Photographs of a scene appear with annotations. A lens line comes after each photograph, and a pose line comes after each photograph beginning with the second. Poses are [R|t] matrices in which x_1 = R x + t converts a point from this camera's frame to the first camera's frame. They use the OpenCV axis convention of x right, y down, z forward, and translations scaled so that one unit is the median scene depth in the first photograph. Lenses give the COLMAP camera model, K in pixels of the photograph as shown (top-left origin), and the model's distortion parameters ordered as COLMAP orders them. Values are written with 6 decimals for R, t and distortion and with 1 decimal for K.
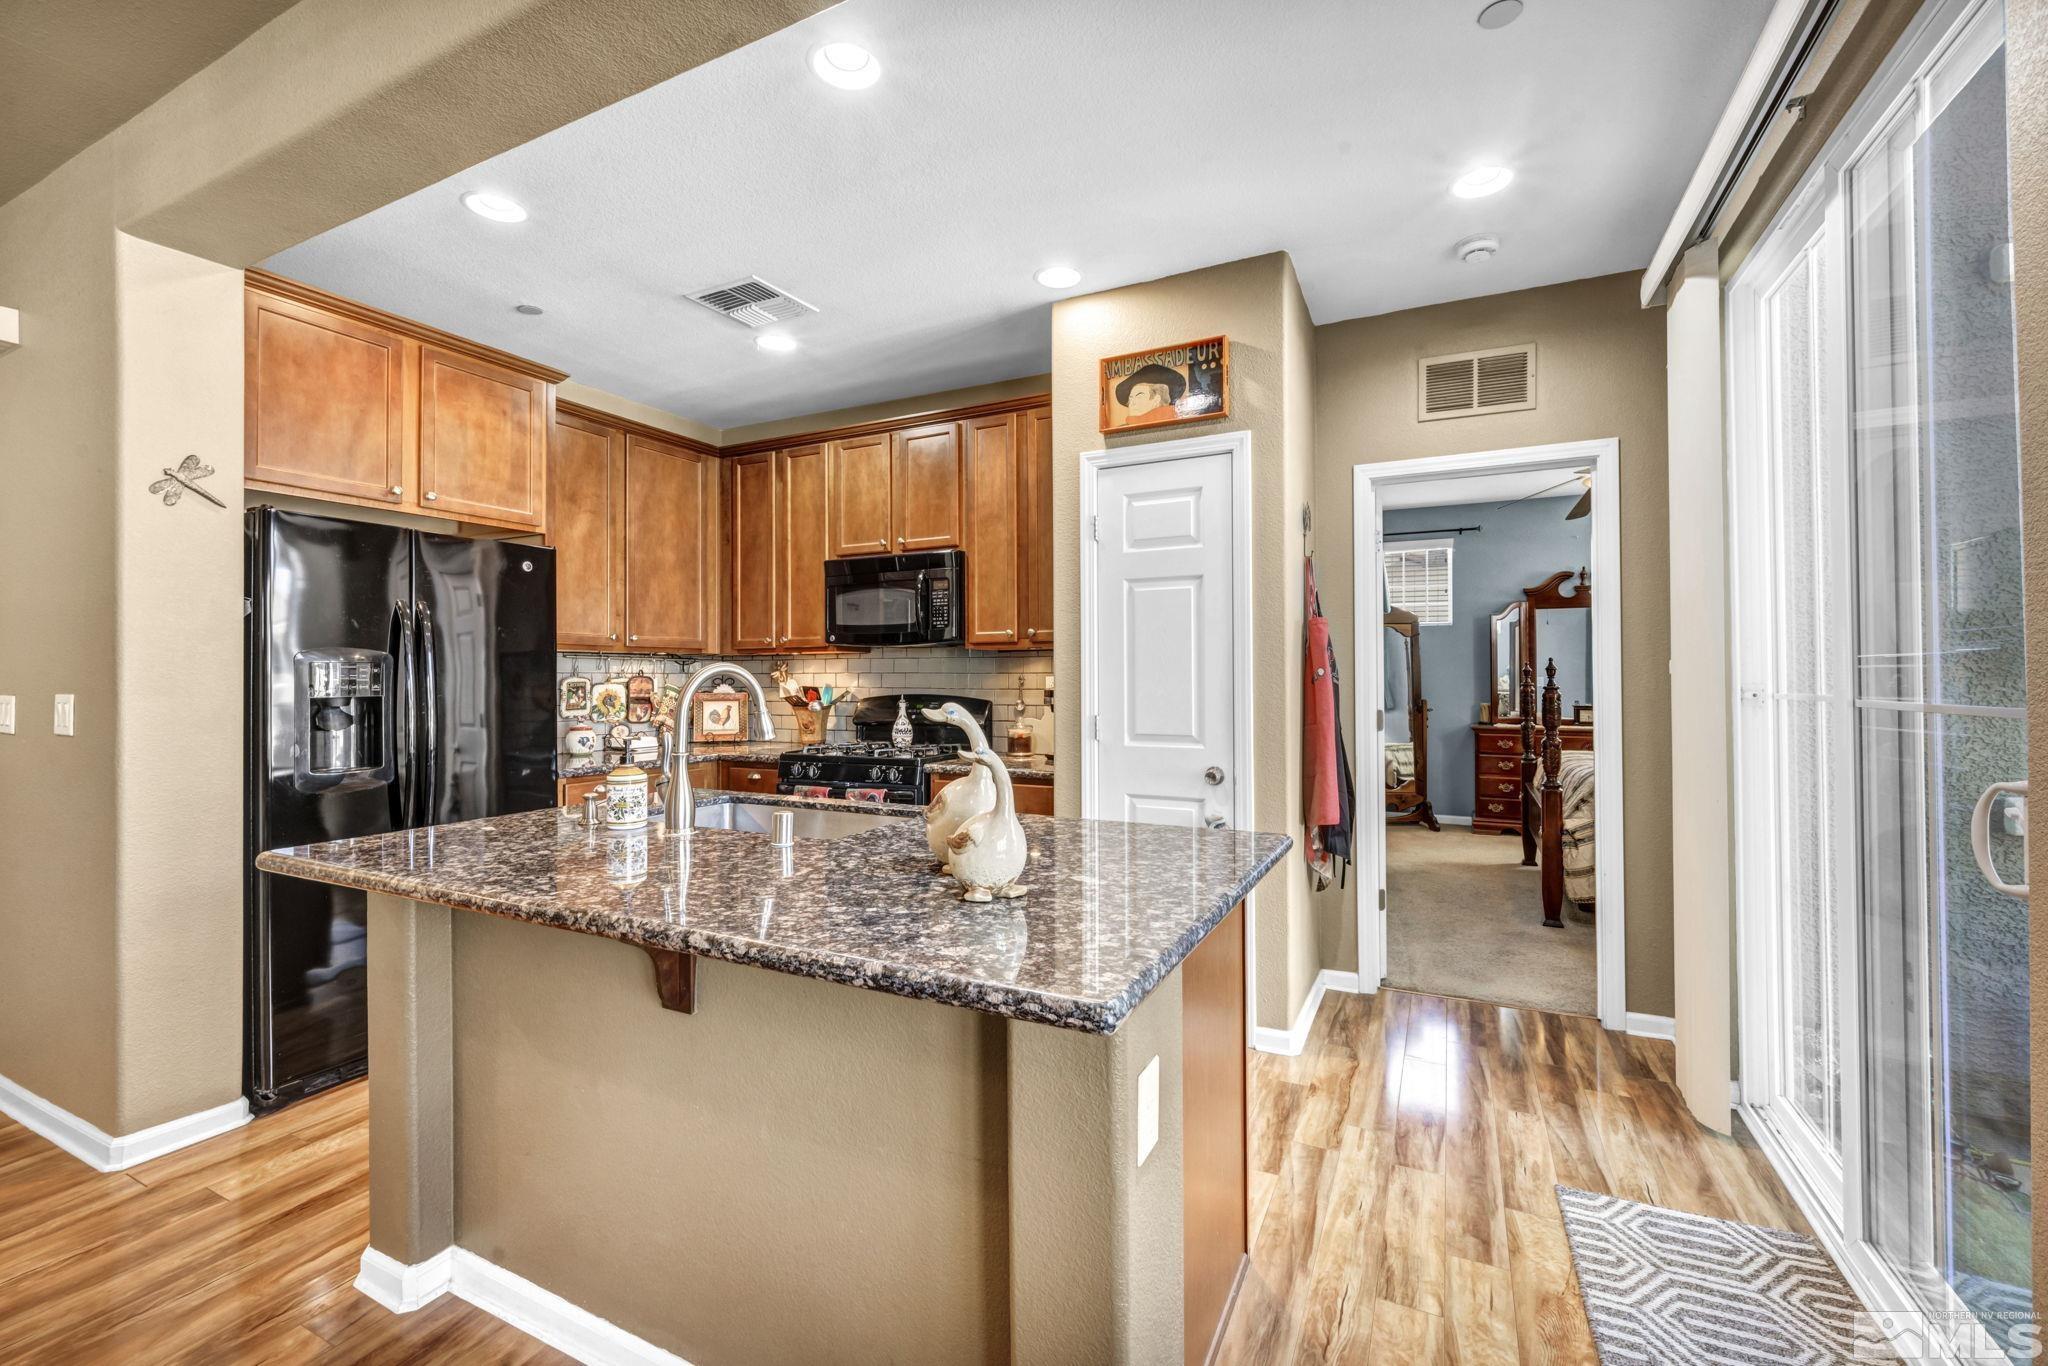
lens RADIAL K [[854.2, 0, 1040.2], [0, 854.2, 666.8], [0, 0, 1]] dist [-0.003158, -0.000038]
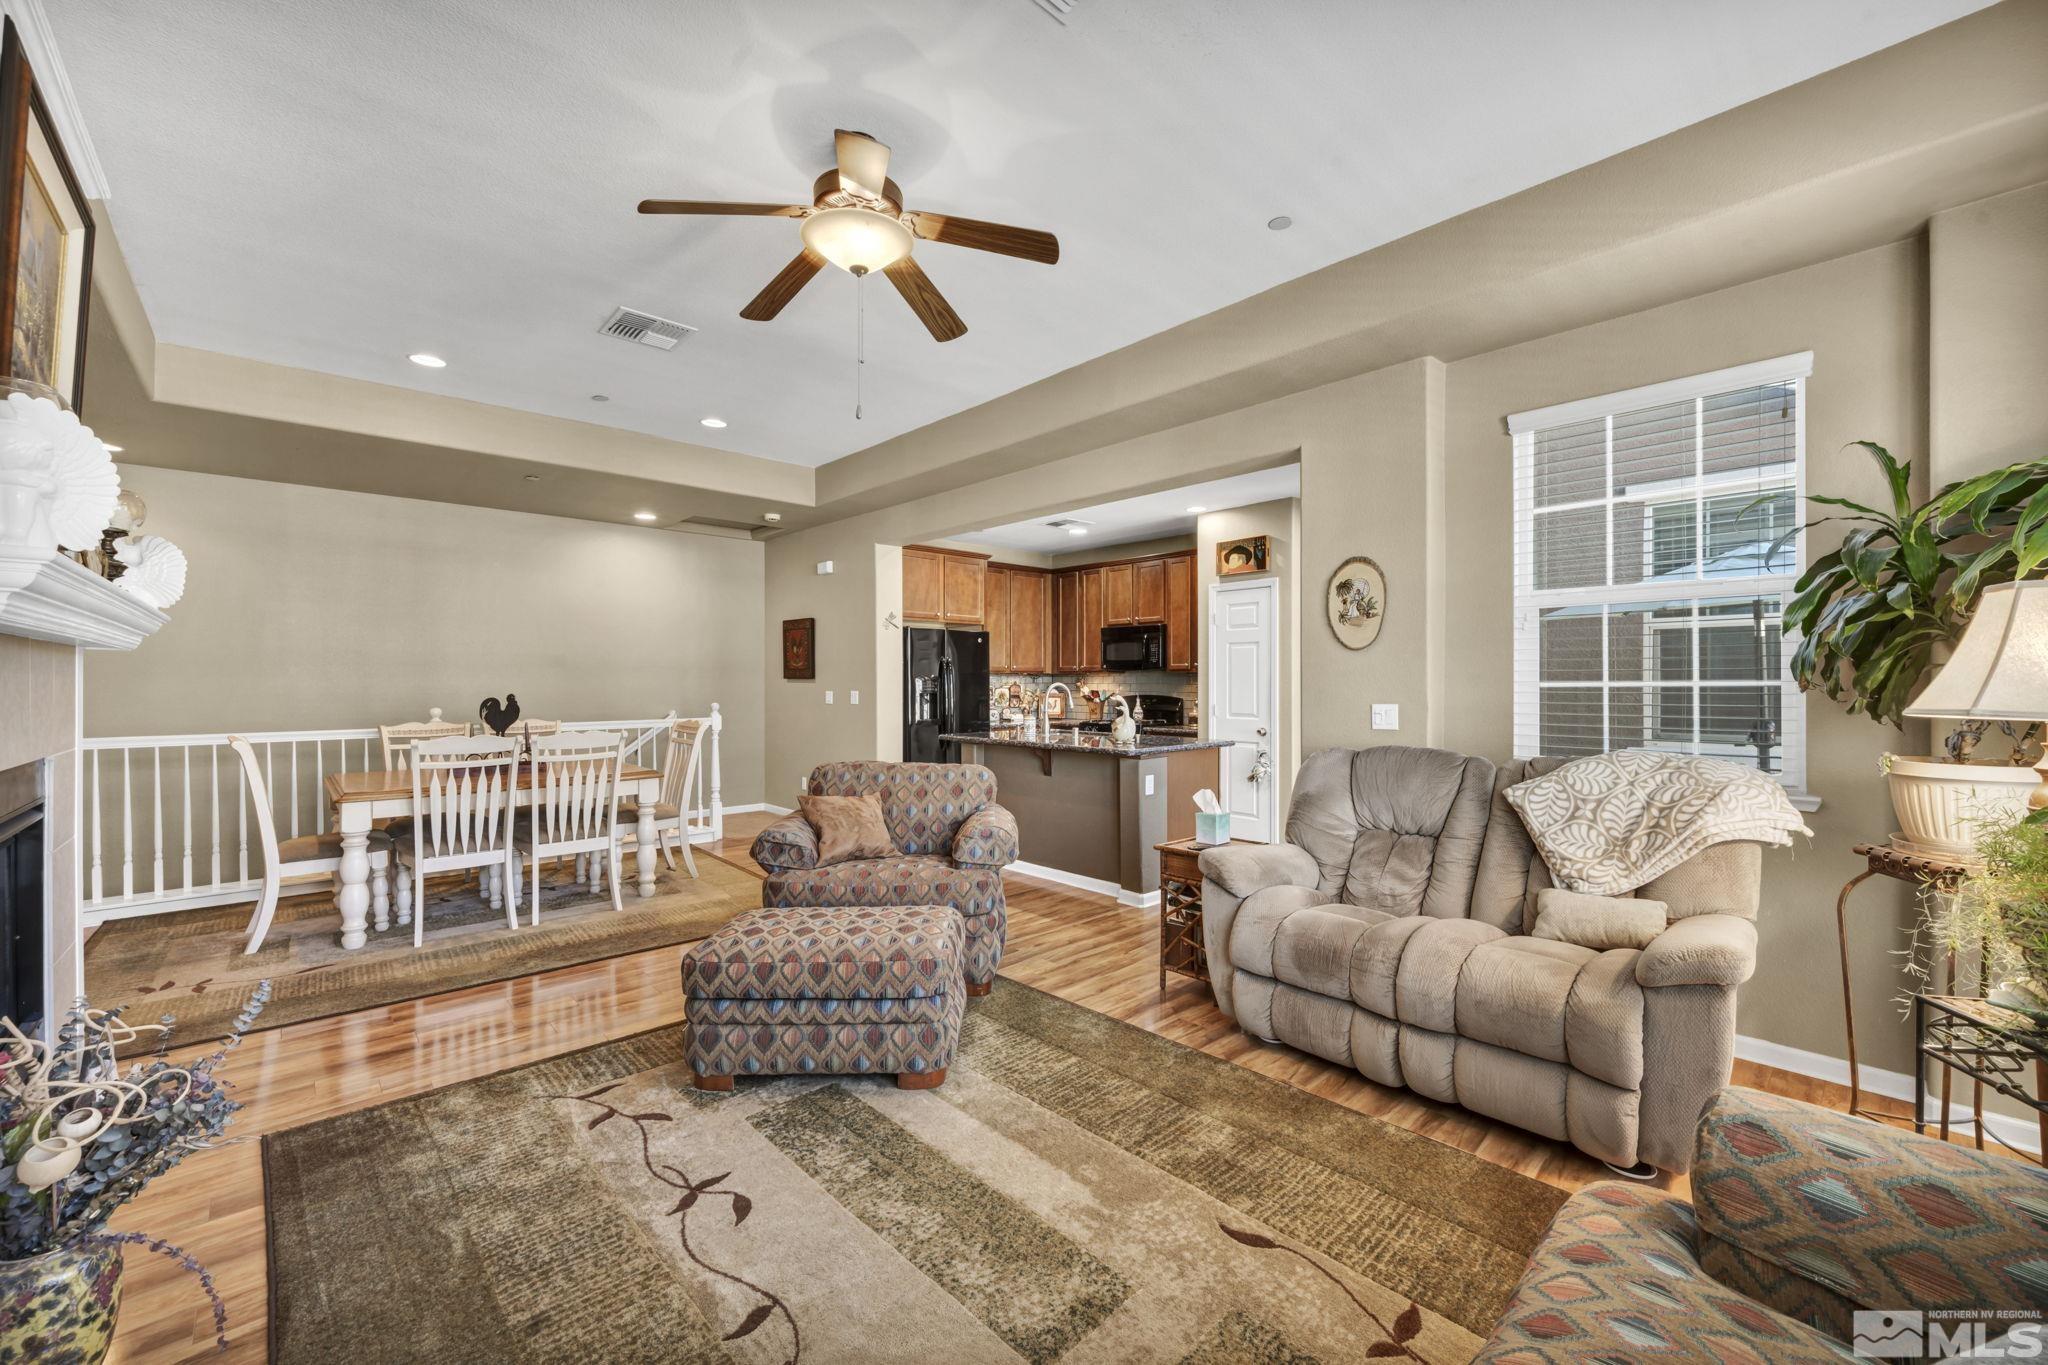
lens RADIAL K [[811.9, 0, 1036.0], [0, 811.9, 687.6], [0, 0, 1]] dist [0.000563, -0.001082]
pose [[0.934188, 0.006818, -0.356717, 0.301091], [-0.000076, 0.999821, 0.018909, -0.020813], [0.356782, -0.017637, 0.934021, -0.885320]]
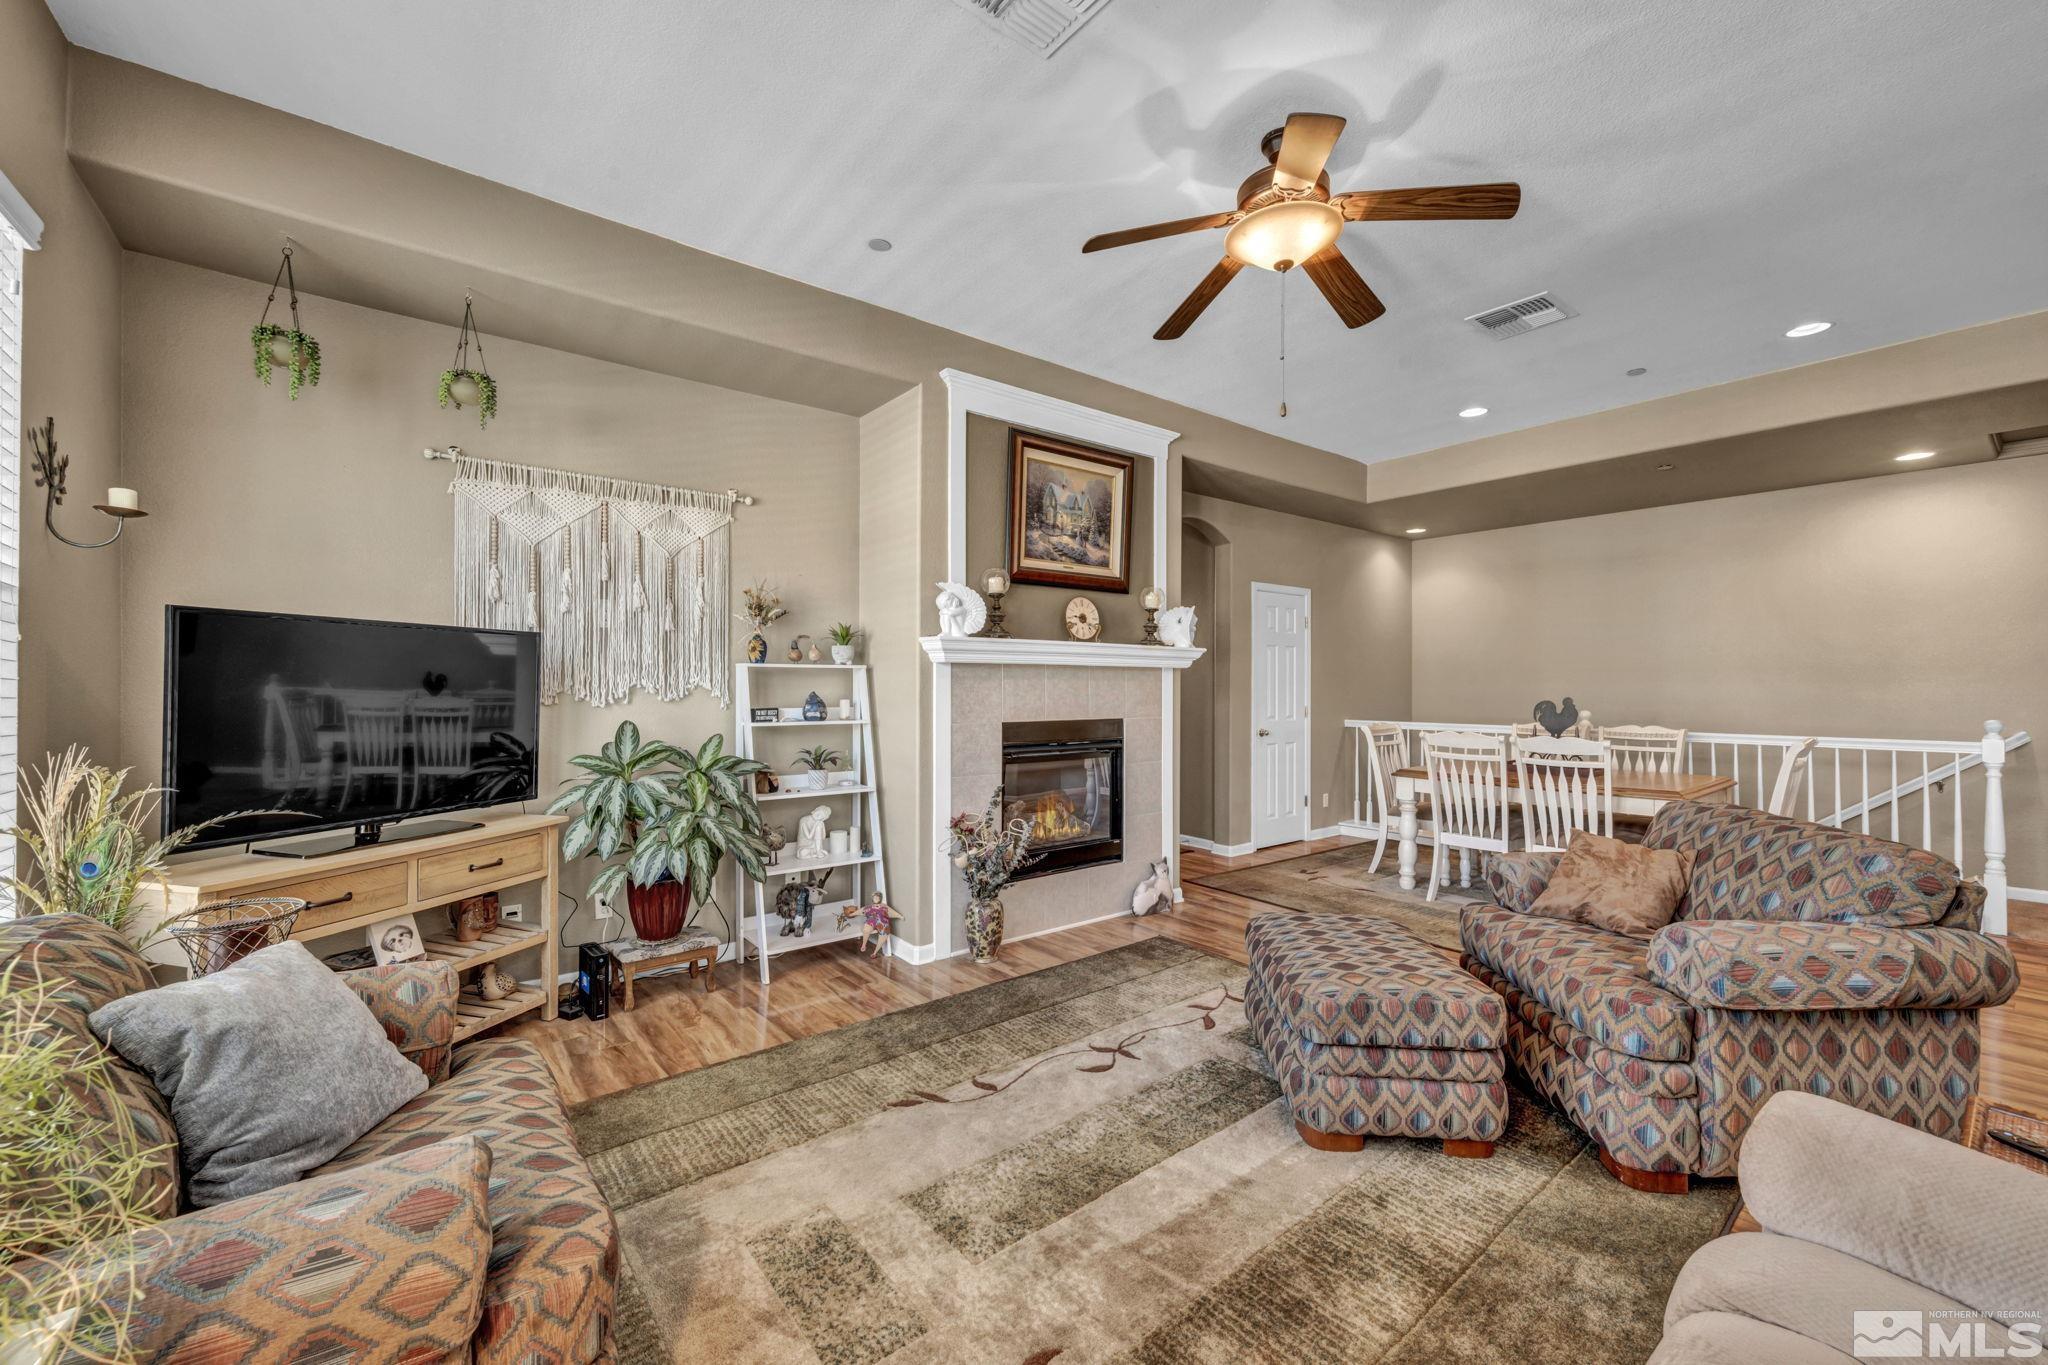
lens RADIAL K [[811.9, 0, 1037.7], [0, 811.9, 685.2], [0, 0, 1]] dist [0.000563, -0.001082]
pose [[-0.428728, 0.003363, -0.903428, 0.590408], [0.007745, 0.999970, 0.000047, -0.013384], [0.903401, -0.006977, -0.428741, -0.242014]]
